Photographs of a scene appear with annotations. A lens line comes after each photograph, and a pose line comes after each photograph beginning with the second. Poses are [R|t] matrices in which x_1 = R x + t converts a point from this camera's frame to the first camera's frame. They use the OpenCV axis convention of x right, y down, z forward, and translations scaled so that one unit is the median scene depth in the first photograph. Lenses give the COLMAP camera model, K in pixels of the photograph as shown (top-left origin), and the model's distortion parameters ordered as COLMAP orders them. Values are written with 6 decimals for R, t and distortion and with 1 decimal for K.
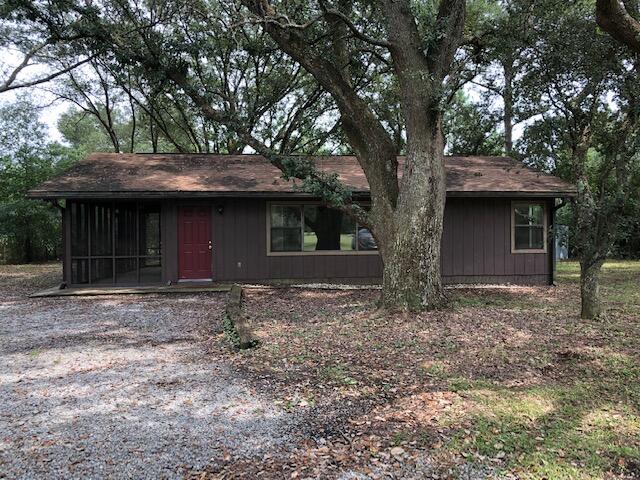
lens RADIAL K [[524.7, 0, 320.0], [0, 524.7, 232.2], [0, 0, 1]] dist [0.052255, -0.076342]
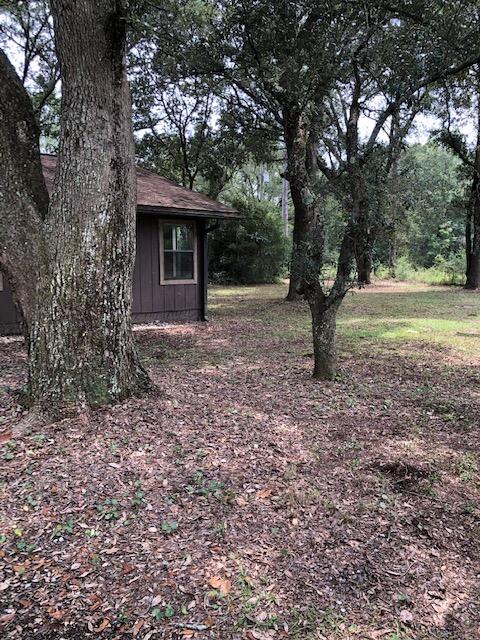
lens RADIAL K [[521.3, 0, 240.0], [0, 521.3, 320.0], [0, 0, 1]] dist [0.009874, -0.010879]
pose [[0.811182, -0.064883, 0.581184, -0.008533], [-0.005574, 0.992923, 0.118630, -0.003646], [-0.584768, -0.099470, 0.805079, 0.458006]]
